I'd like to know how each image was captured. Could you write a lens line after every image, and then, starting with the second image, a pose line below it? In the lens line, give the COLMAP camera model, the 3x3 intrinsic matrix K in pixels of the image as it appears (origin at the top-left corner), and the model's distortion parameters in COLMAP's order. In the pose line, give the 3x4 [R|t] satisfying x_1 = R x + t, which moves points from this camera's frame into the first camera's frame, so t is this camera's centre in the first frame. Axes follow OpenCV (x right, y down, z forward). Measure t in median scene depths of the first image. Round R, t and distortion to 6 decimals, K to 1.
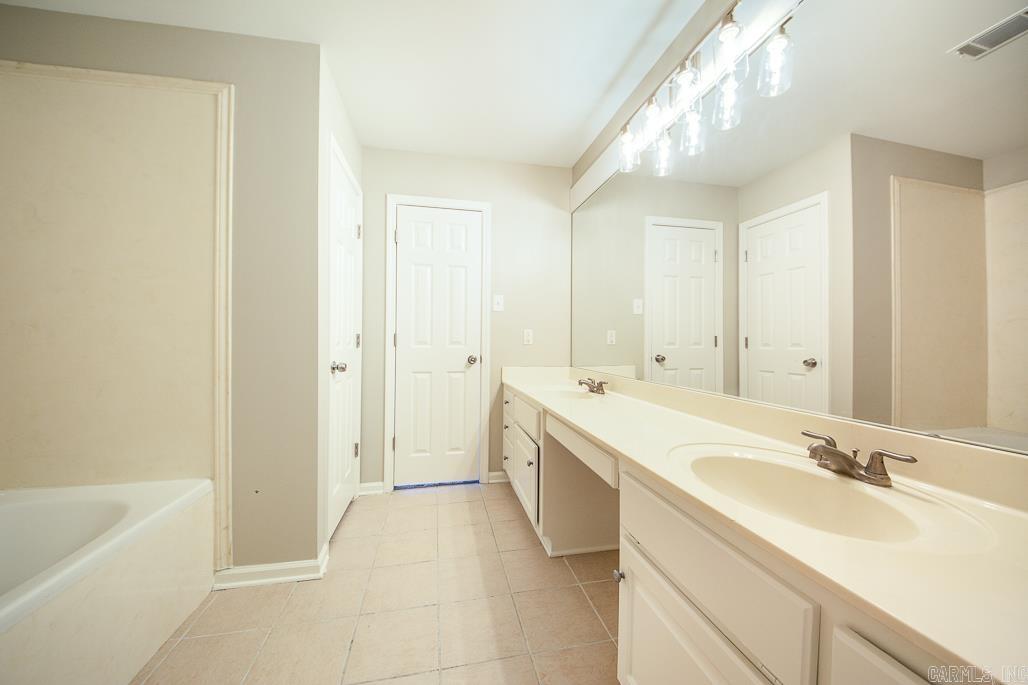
lens RADIAL K [[360.8, 0, 505.5], [0, 360.8, 344.3], [0, 0, 1]] dist [-0.003886, -0.005036]
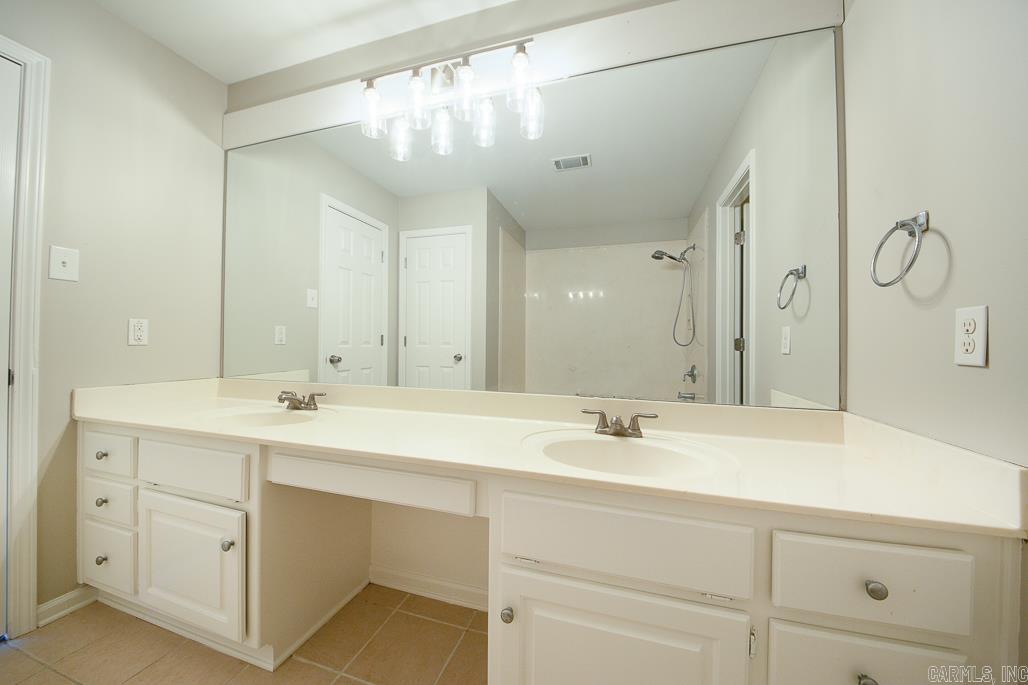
lens RADIAL K [[360.8, 0, 514.7], [0, 360.8, 342.3], [0, 0, 1]] dist [-0.003886, -0.005036]
pose [[0.474514, -0.002207, 0.880245, -0.146779], [0.002057, 0.999997, 0.001399, -0.003108], [-0.880245, 0.001147, 0.474517, 0.192797]]
